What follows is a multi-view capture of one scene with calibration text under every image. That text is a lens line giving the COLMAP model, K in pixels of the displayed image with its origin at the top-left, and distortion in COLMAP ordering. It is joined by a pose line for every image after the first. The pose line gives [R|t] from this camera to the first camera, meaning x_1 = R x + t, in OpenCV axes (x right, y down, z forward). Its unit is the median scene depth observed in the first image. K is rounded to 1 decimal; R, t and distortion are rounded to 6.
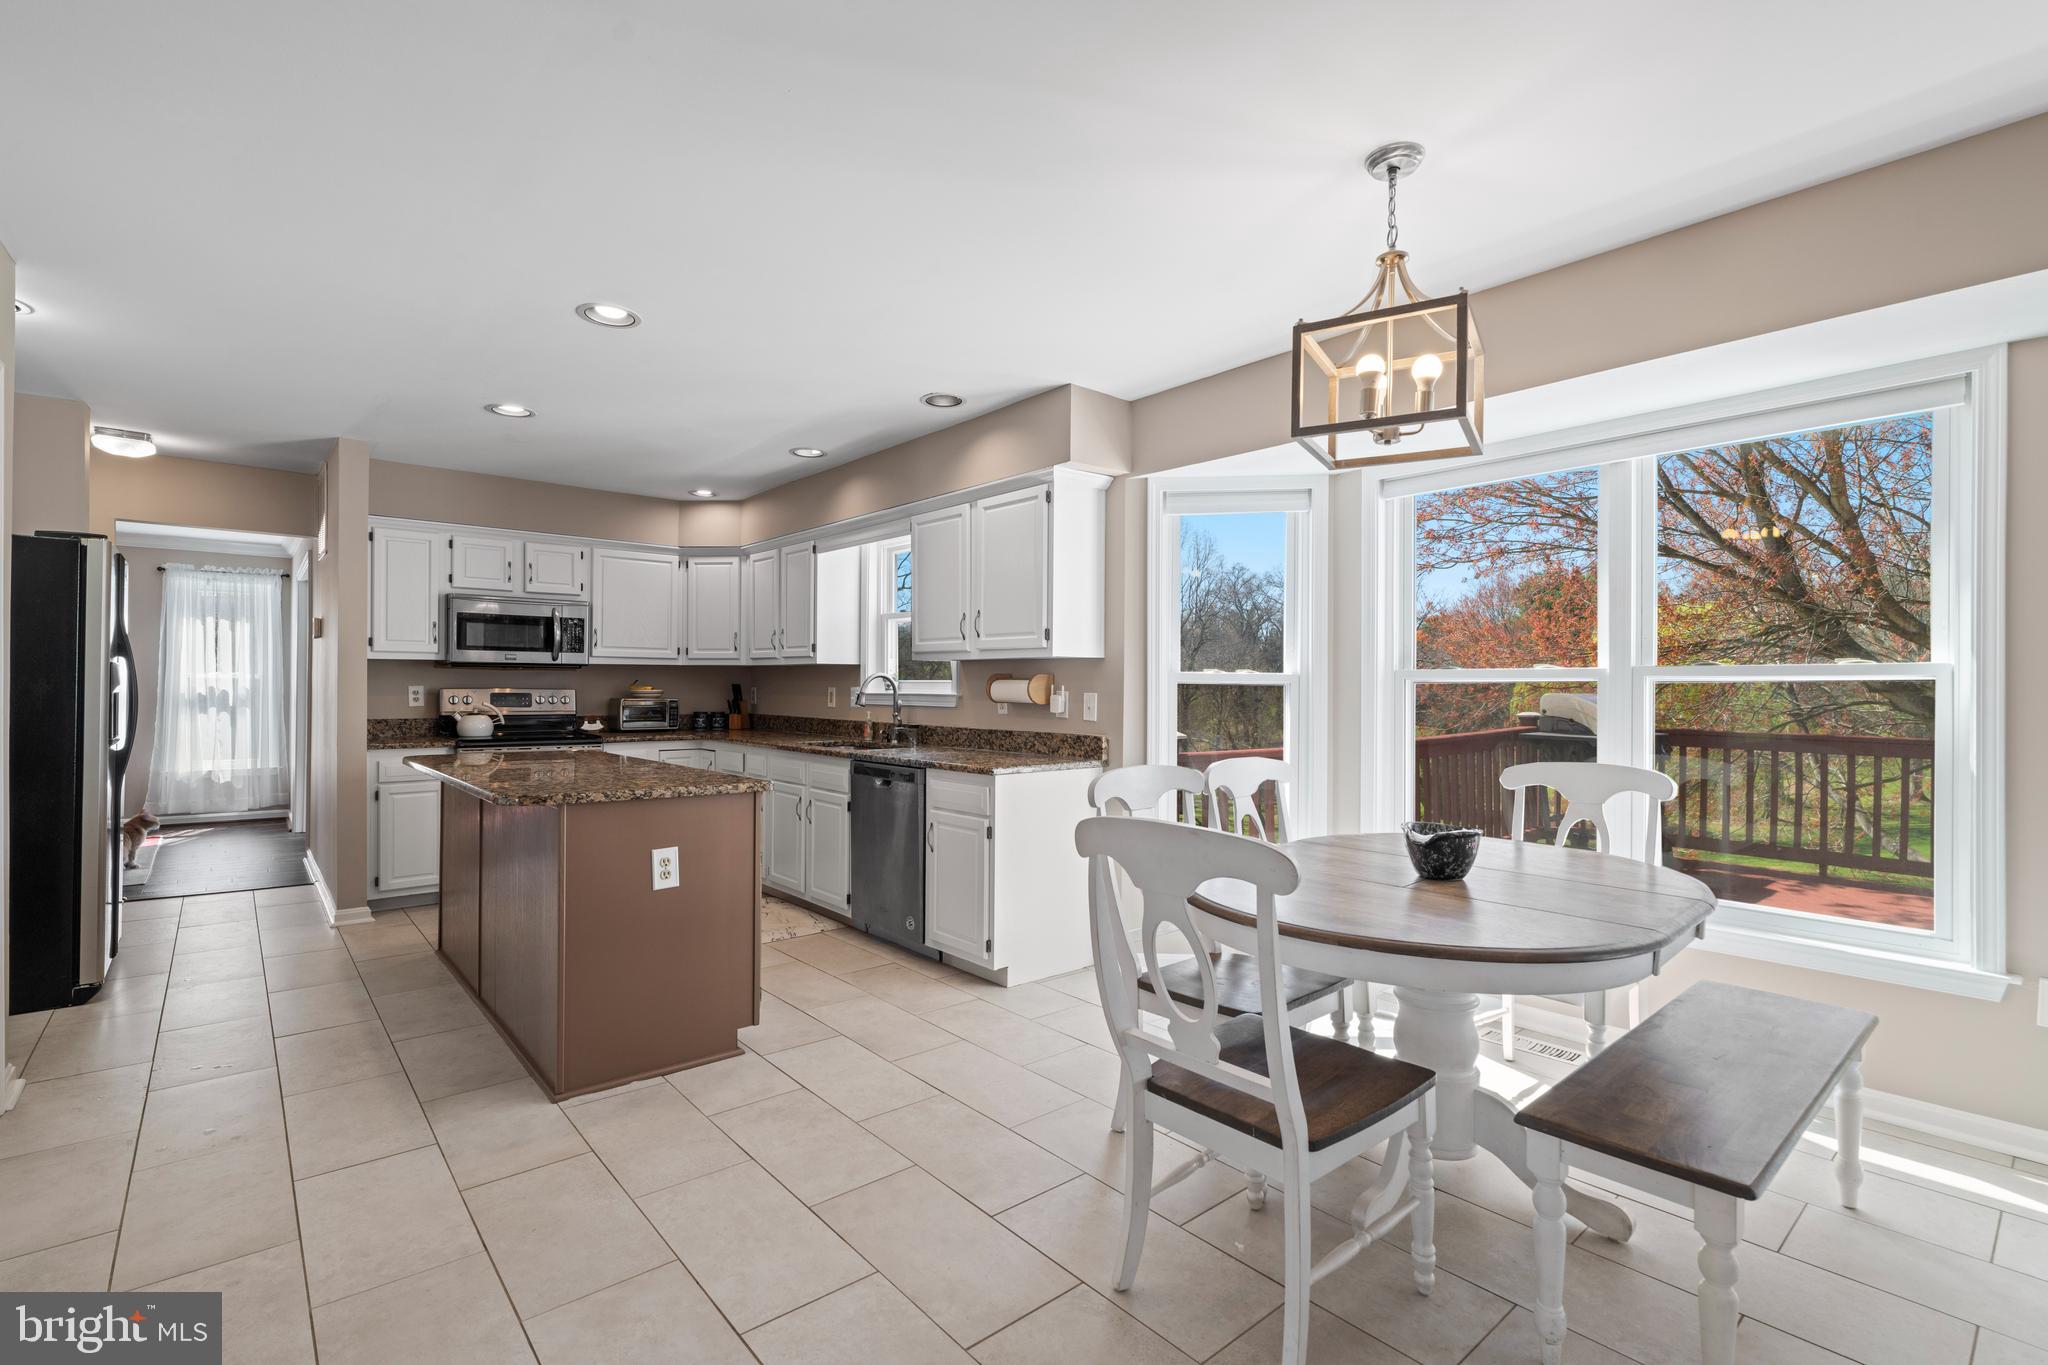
lens RADIAL K [[943.5, 0, 1034.1], [0, 943.5, 687.4], [0, 0, 1]] dist [-0.002497, 0.000325]
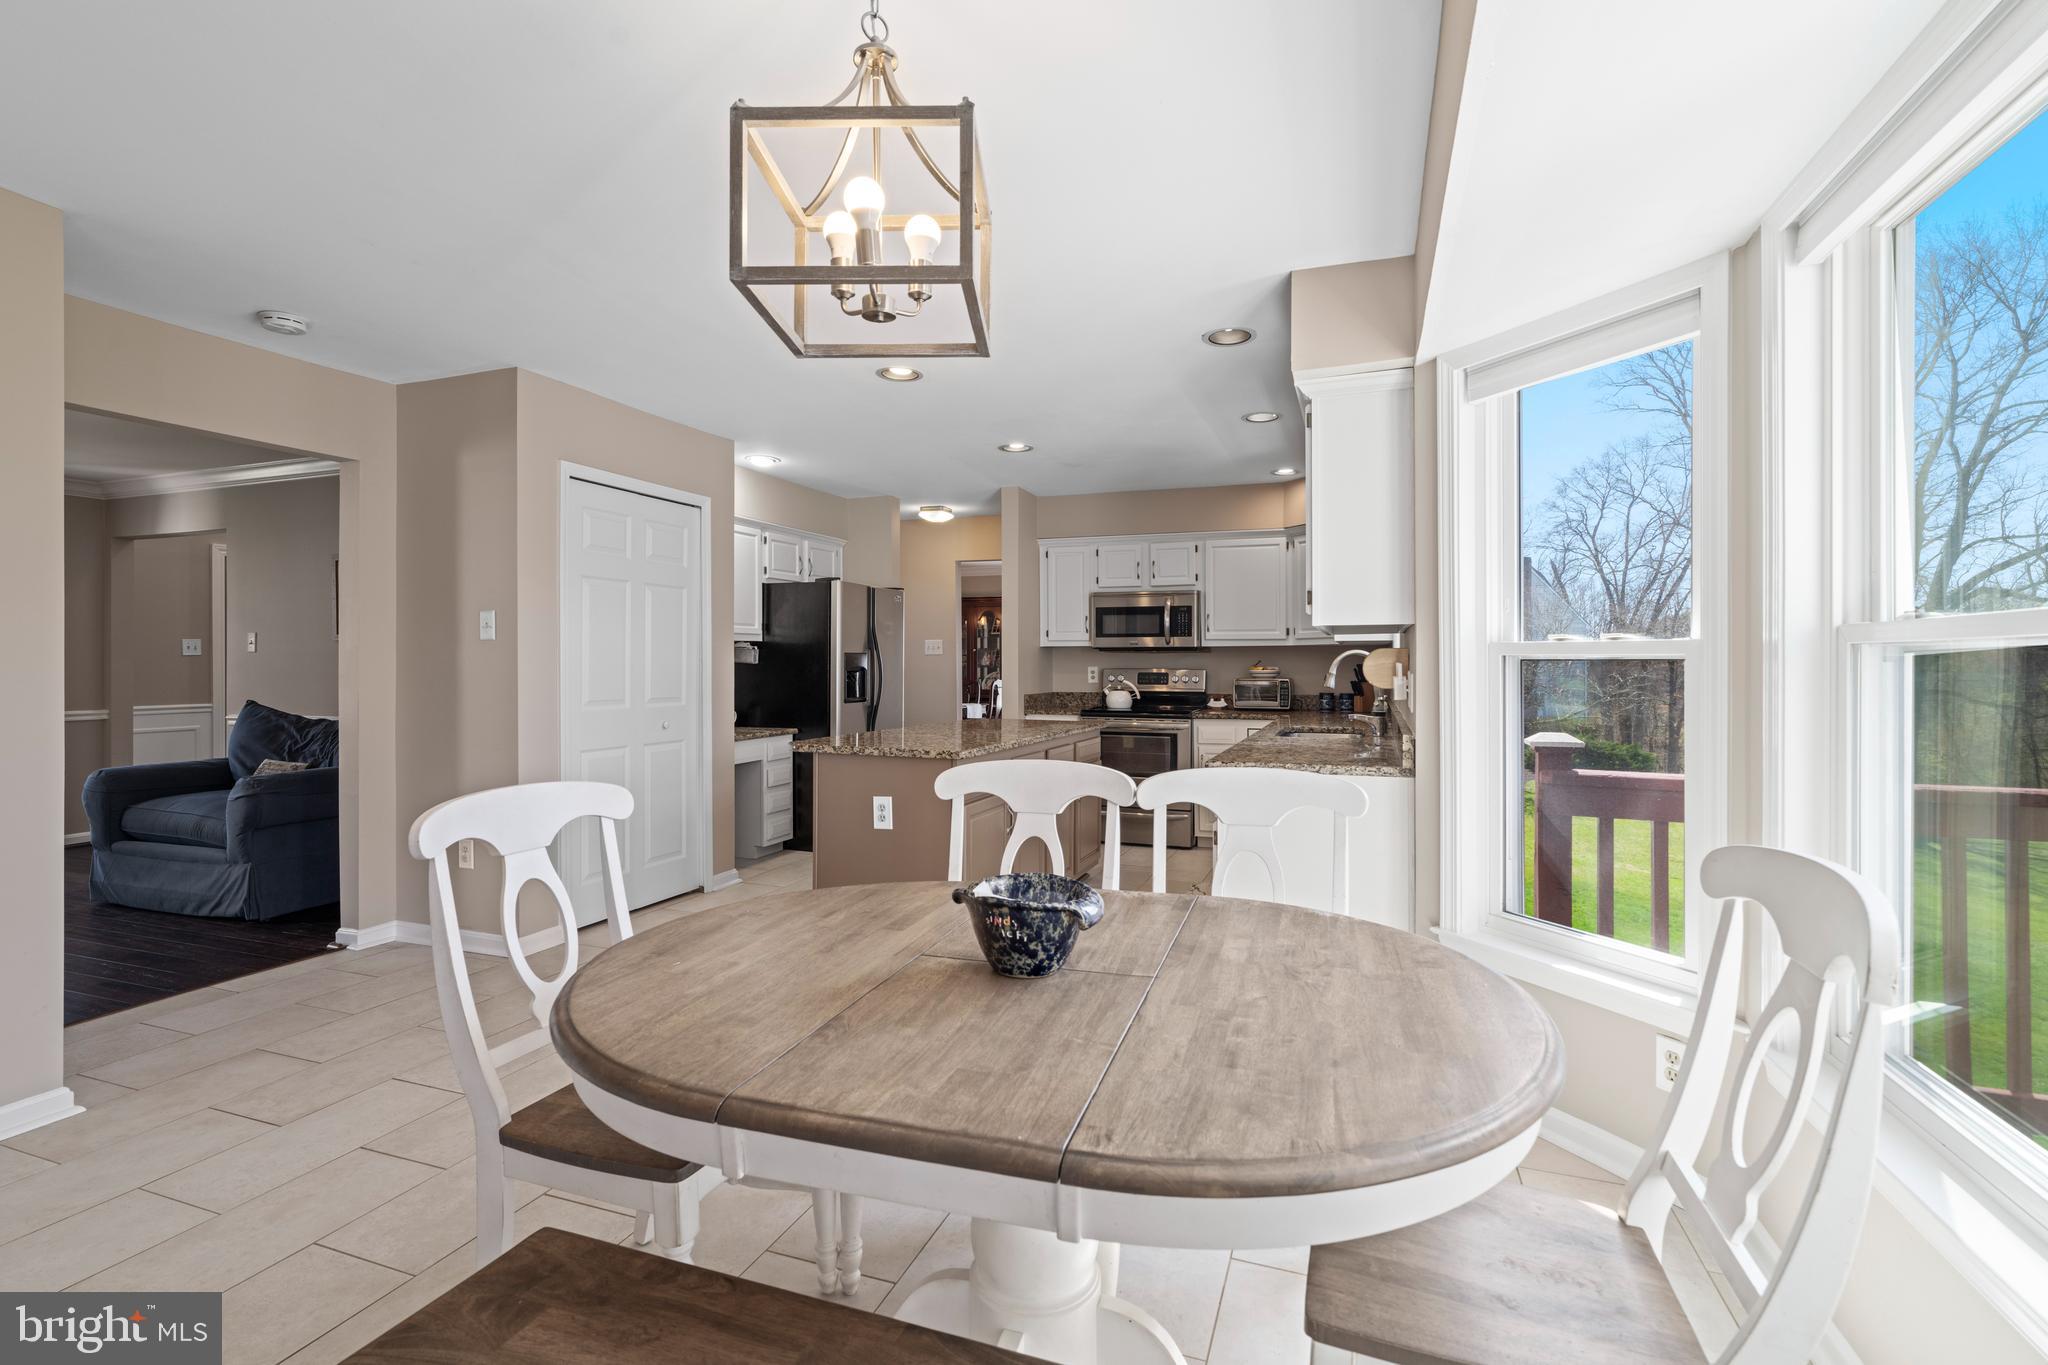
lens RADIAL K [[943.5, 0, 1027.5], [0, 943.5, 671.6], [0, 0, 1]] dist [-0.002497, 0.000325]
pose [[0.483025, 0.001483, -0.875605, 0.408026], [-0.000633, 0.999999, 0.001345, 0.003125], [0.875606, -0.000096, 0.483026, 0.300270]]
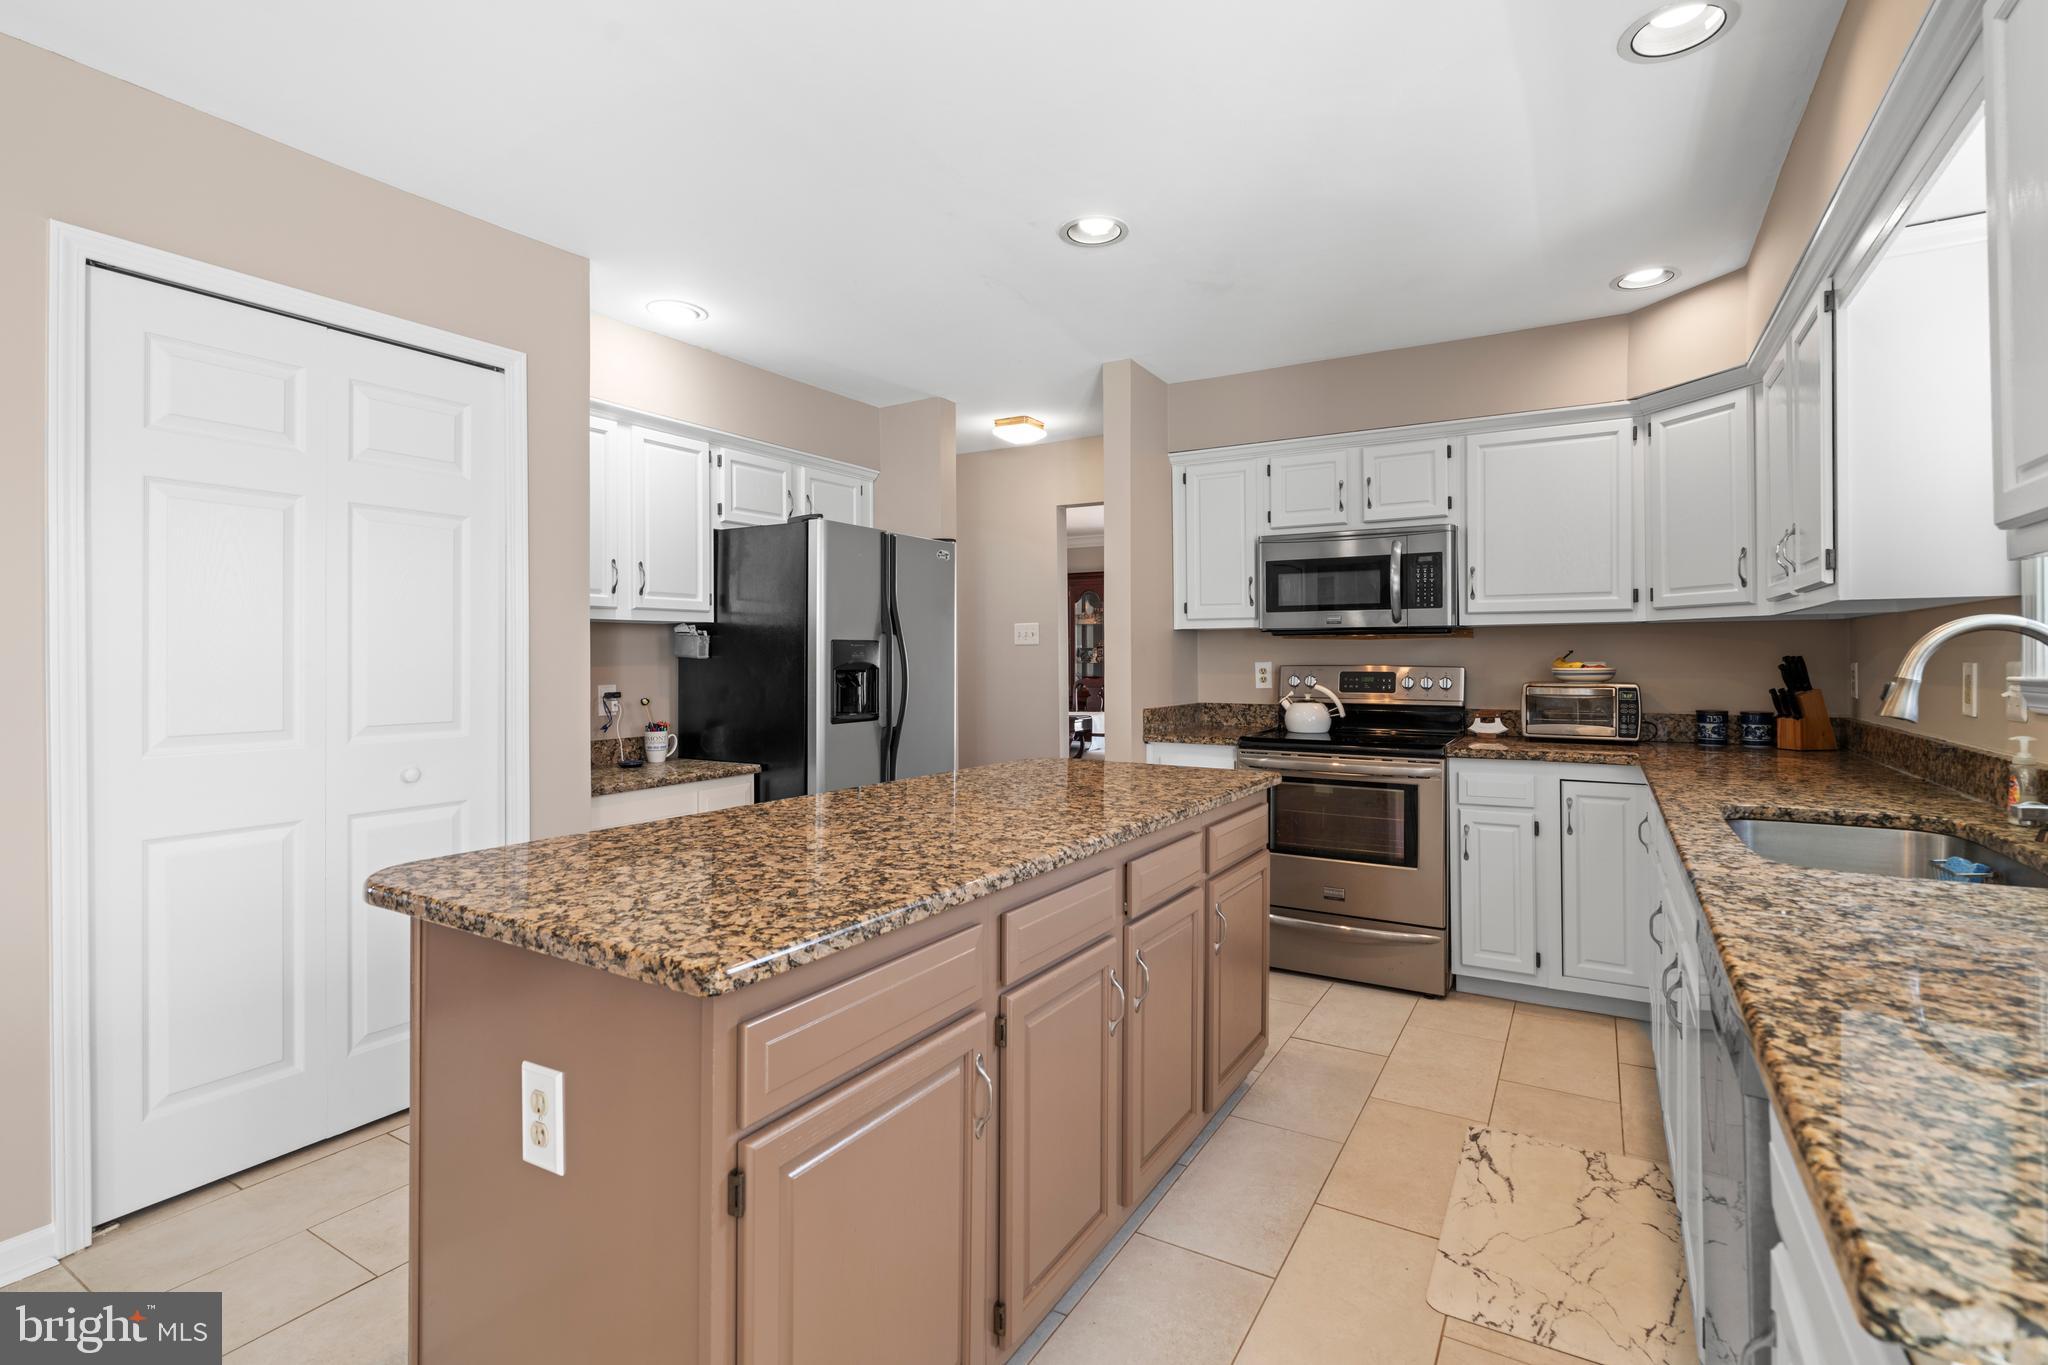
lens RADIAL K [[943.5, 0, 1033.2], [0, 943.5, 660.0], [0, 0, 1]] dist [-0.002497, 0.000325]
pose [[0.309416, -0.005356, -0.950912, 0.027350], [0.000880, 0.999985, -0.005347, 0.000531], [0.950926, 0.000817, 0.309417, 0.564223]]
